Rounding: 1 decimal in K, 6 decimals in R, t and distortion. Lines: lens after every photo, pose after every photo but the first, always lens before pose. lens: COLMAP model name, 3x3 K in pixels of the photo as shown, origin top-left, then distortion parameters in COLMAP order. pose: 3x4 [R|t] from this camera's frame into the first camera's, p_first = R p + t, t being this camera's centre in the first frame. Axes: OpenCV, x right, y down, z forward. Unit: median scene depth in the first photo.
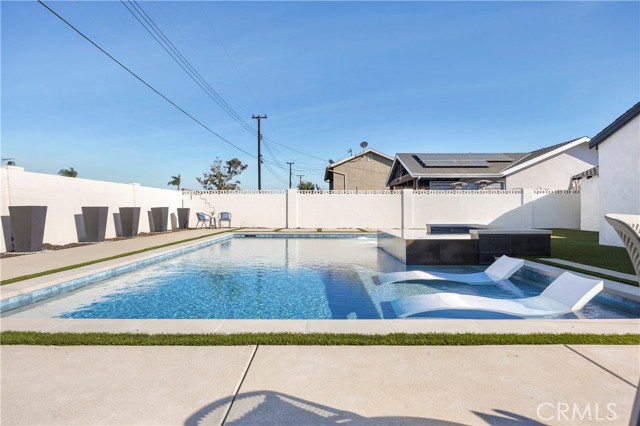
lens RADIAL K [[373.6, 0, 320.0], [0, 373.6, 213.0], [0, 0, 1]] dist [0.001660, 0.000663]
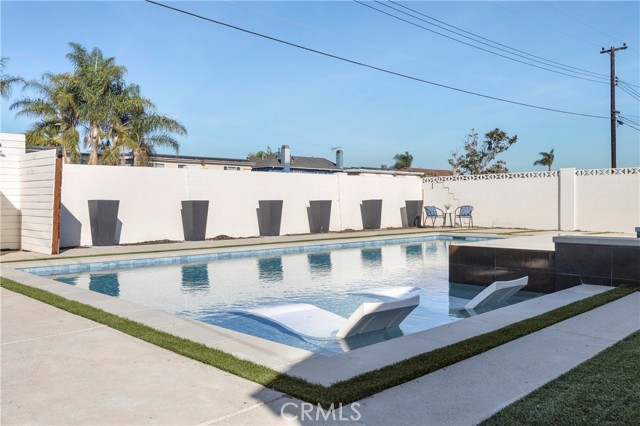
lens RADIAL K [[555.1, 0, 320.0], [0, 555.1, 213.0], [0, 0, 1]] dist [0.007638, 0.001554]
pose [[0.698914, 0.009286, -0.715146, 0.288819], [-0.000989, 0.999927, 0.012017, -0.000366], [0.715205, -0.007692, 0.698872, 0.037985]]
